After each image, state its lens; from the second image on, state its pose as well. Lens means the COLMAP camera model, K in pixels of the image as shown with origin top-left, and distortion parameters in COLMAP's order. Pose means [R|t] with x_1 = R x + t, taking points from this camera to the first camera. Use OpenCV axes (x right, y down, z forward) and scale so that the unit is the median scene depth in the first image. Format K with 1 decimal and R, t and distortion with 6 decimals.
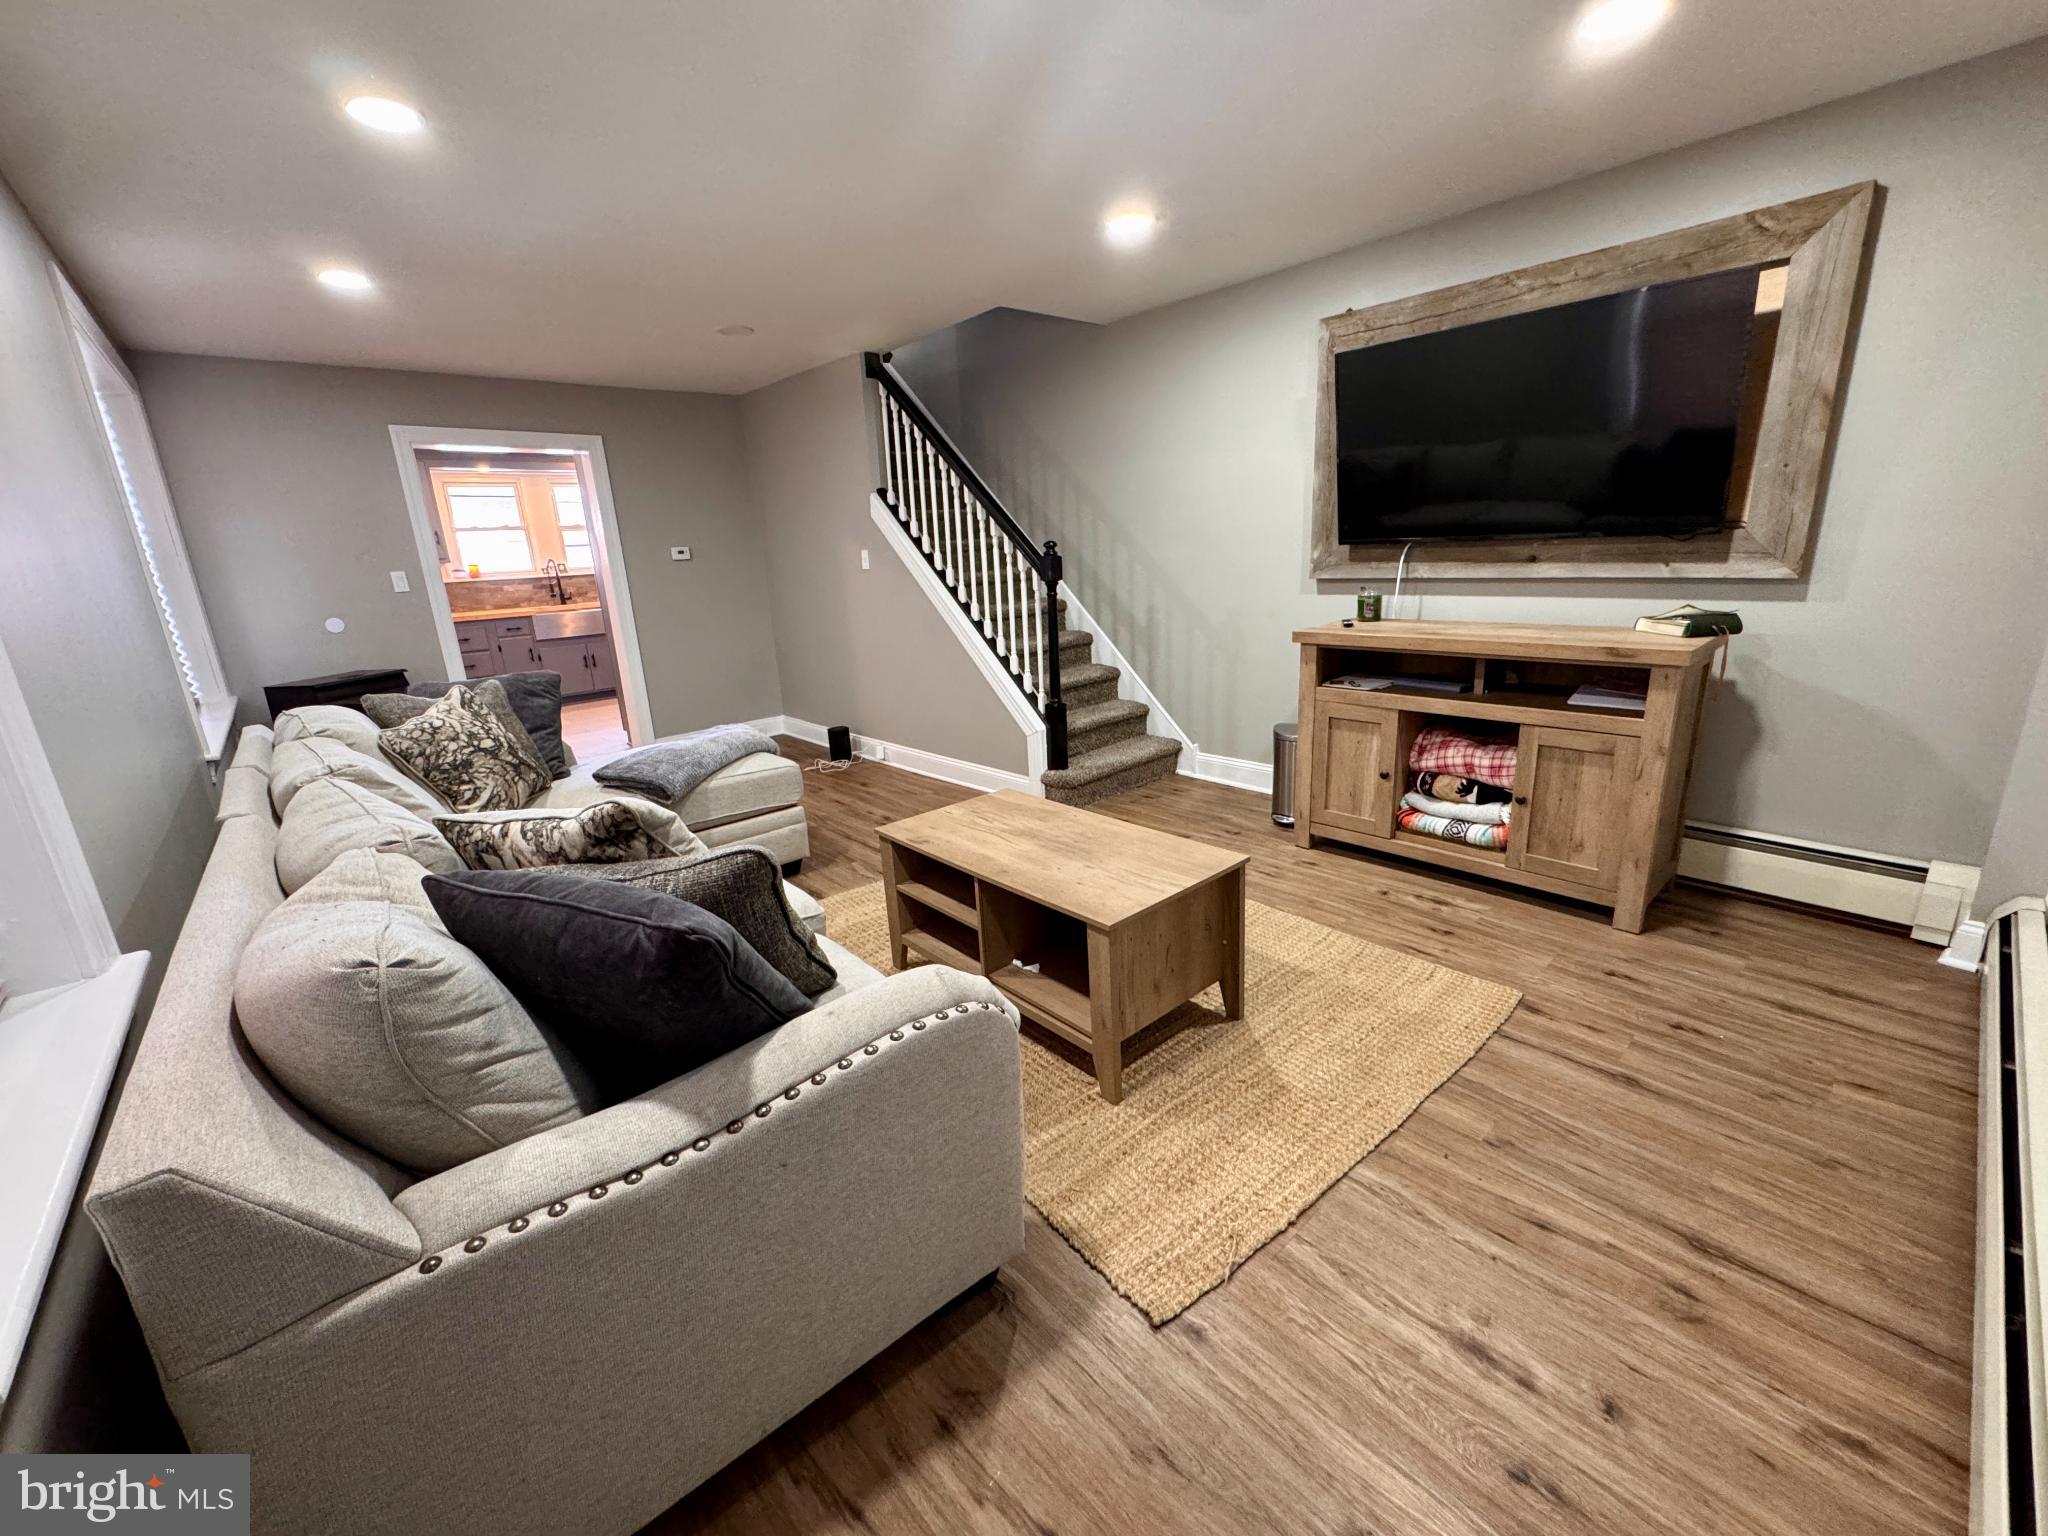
lens RADIAL K [[818.5, 0, 1019.5], [0, 818.5, 764.4], [0, 0, 1]] dist [-0.002745, -0.000308]
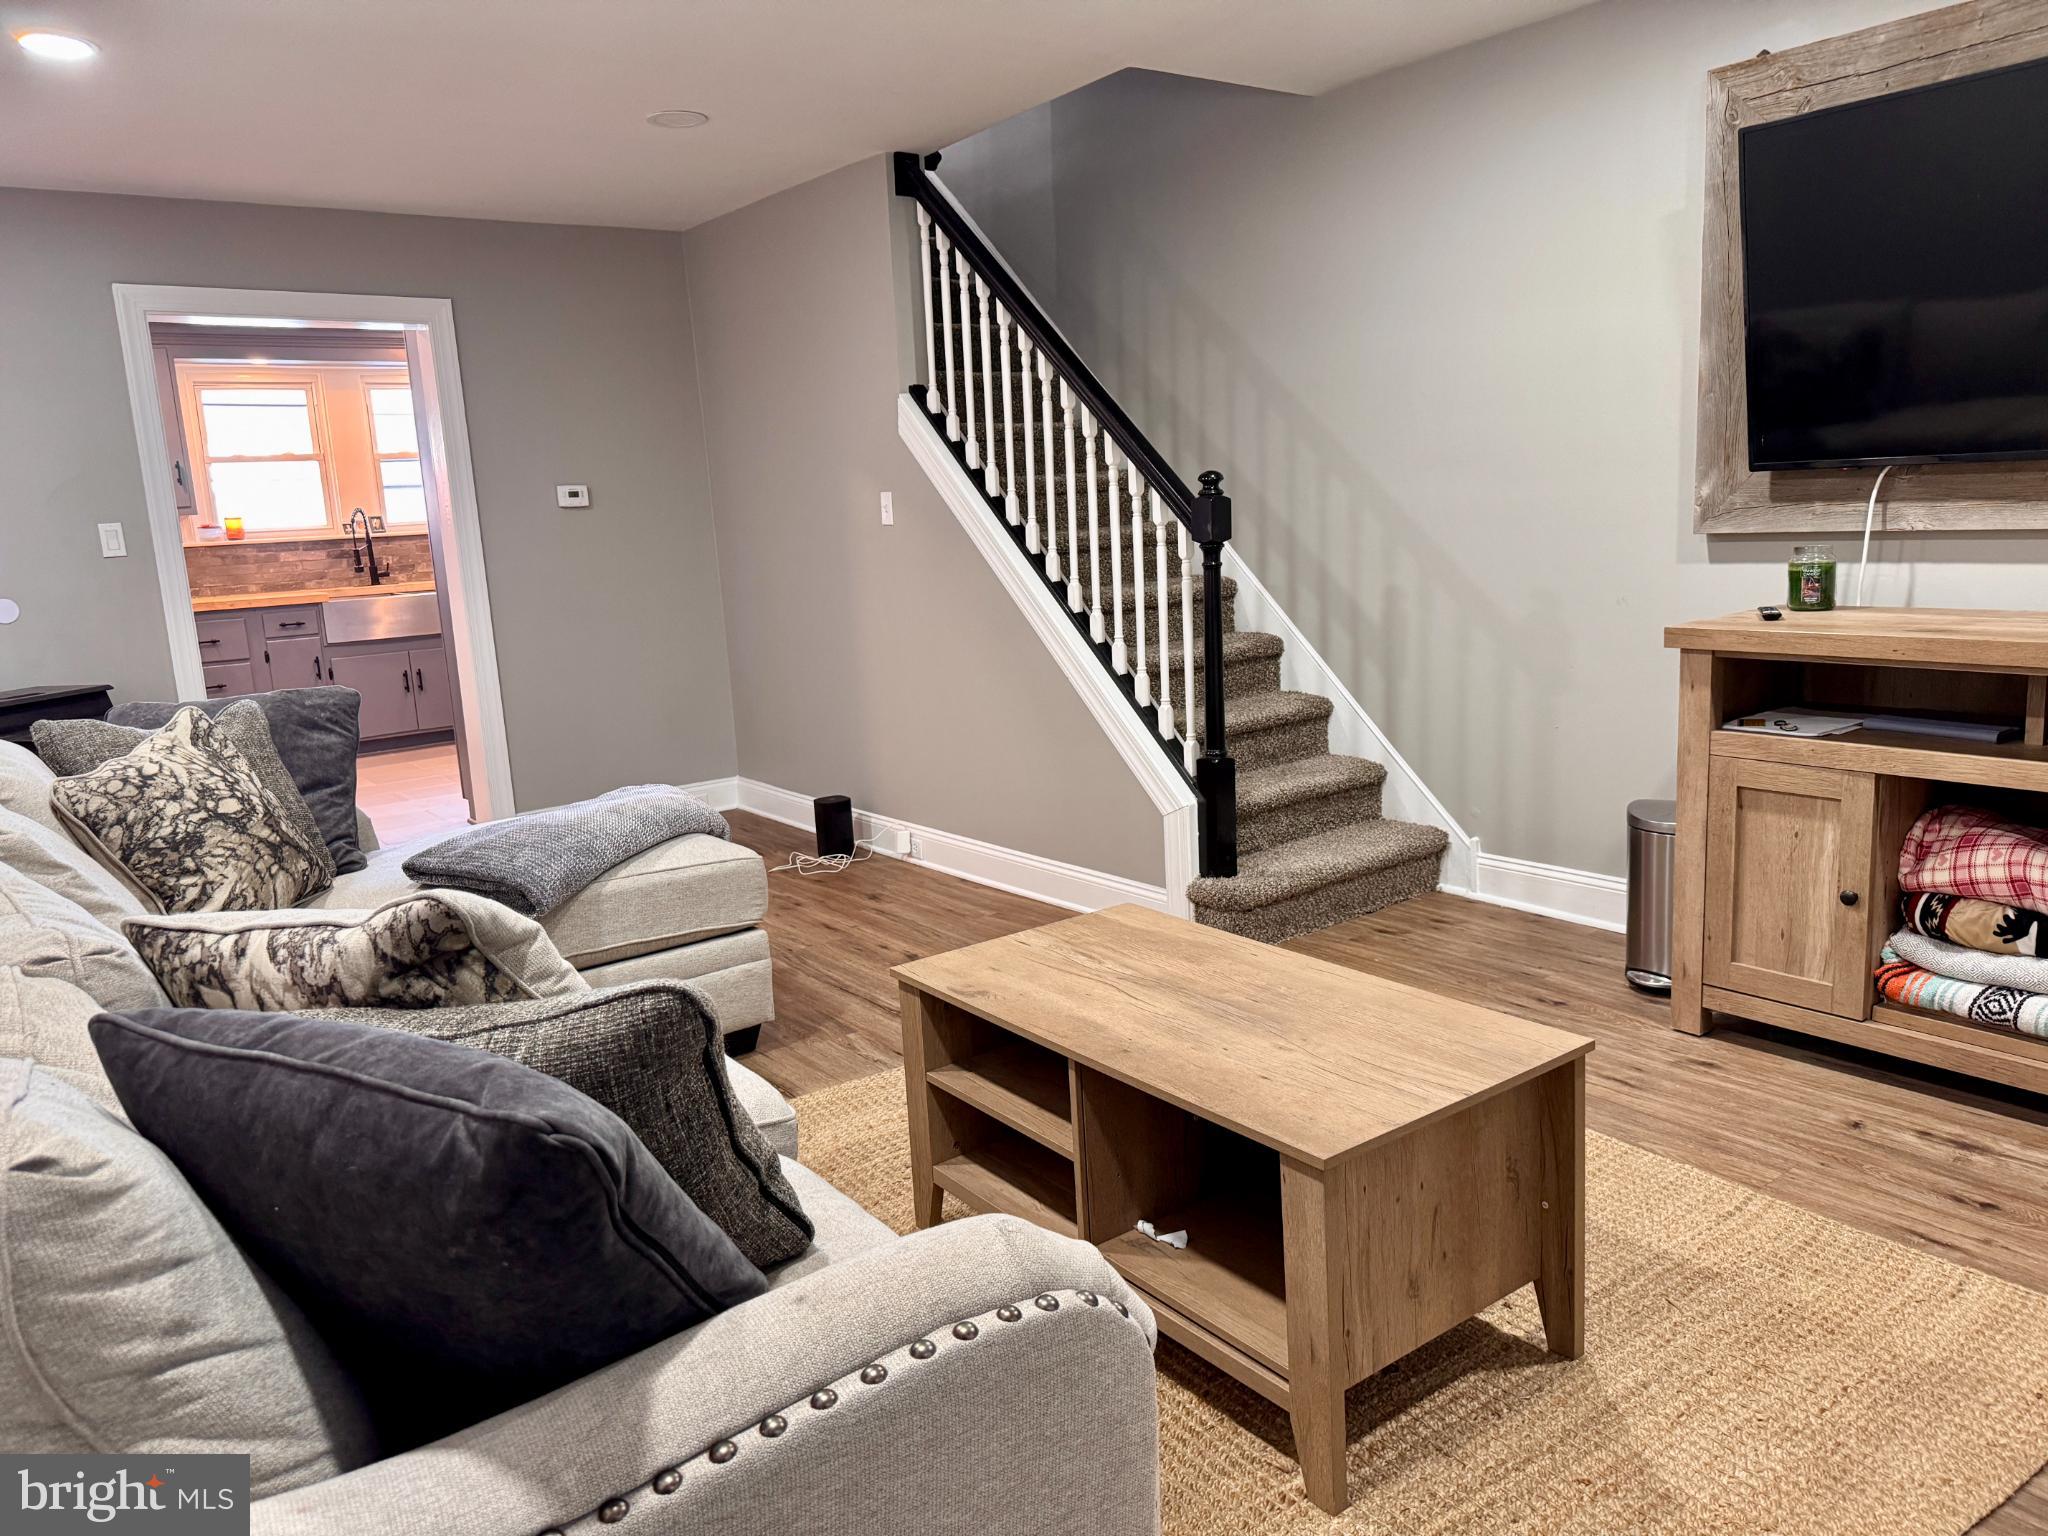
lens RADIAL K [[1437.7, 0, 1024.0], [0, 1437.7, 768.0], [0, 0, 1]] dist [0.082724, -0.122750]
pose [[0.996264, 0.014451, -0.085138, -0.005109], [-0.020788, 0.997041, -0.074013, 0.012654], [0.083817, 0.075506, 0.993616, 0.022734]]
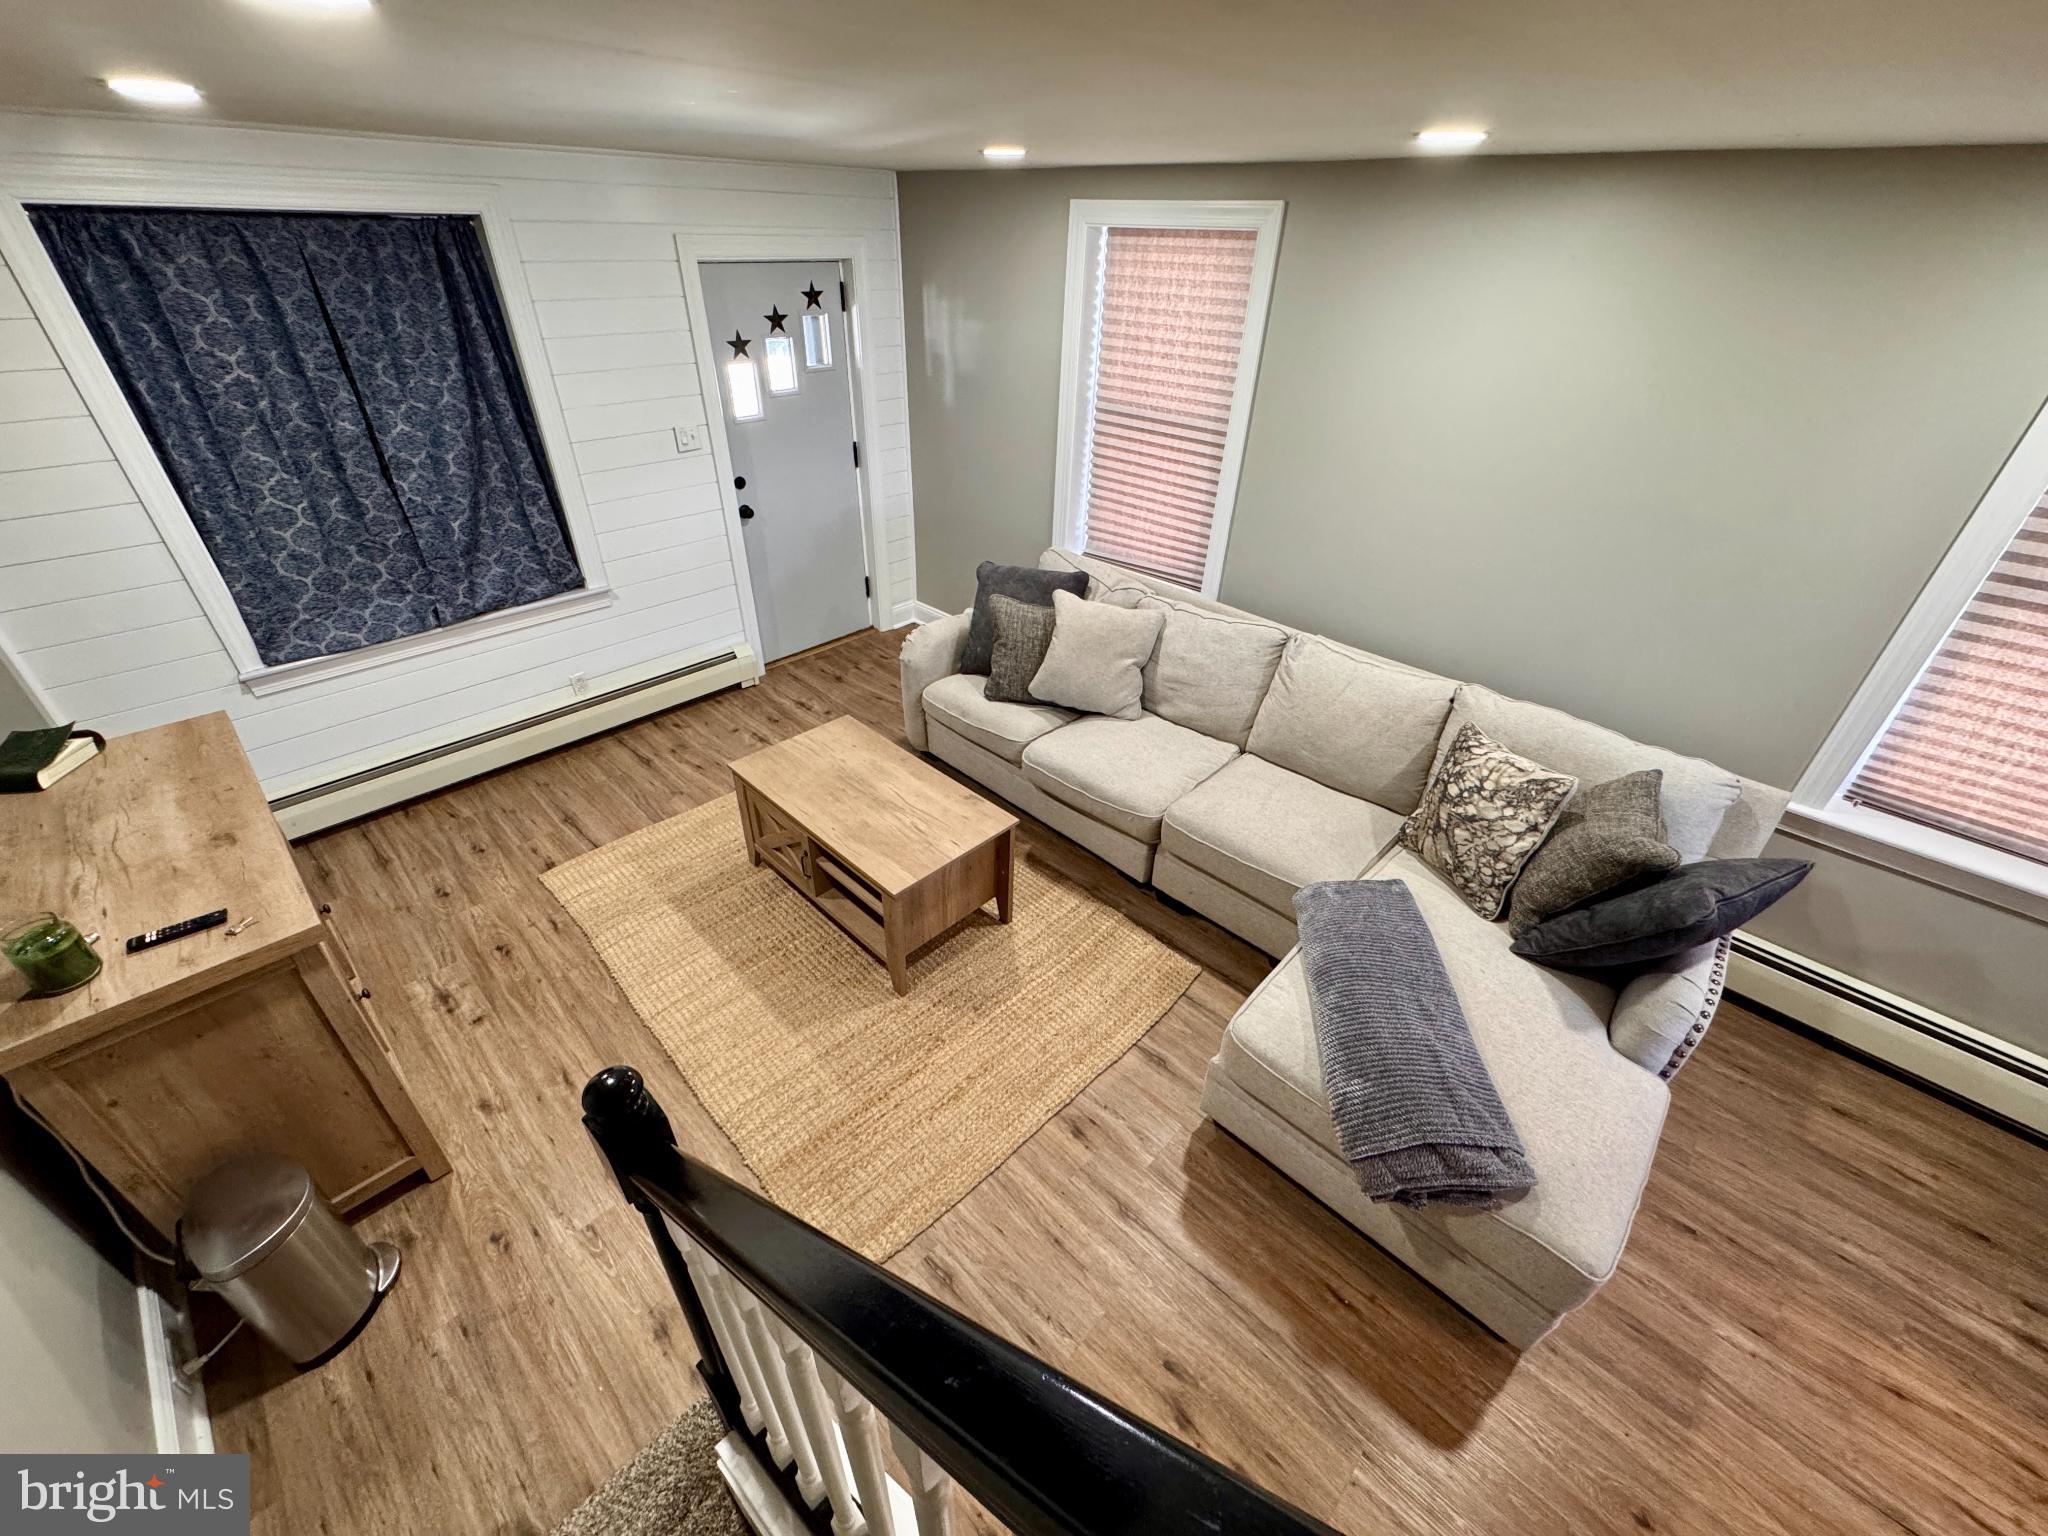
lens RADIAL K [[818.5, 0, 1019.5], [0, 818.5, 764.4], [0, 0, 1]] dist [-0.002745, -0.000308]
pose [[-0.996577, 0.066092, -0.049652, -0.122493], [0.006400, 0.660525, 0.750777, -0.768729], [0.082416, 0.747890, -0.658687, 1.602827]]
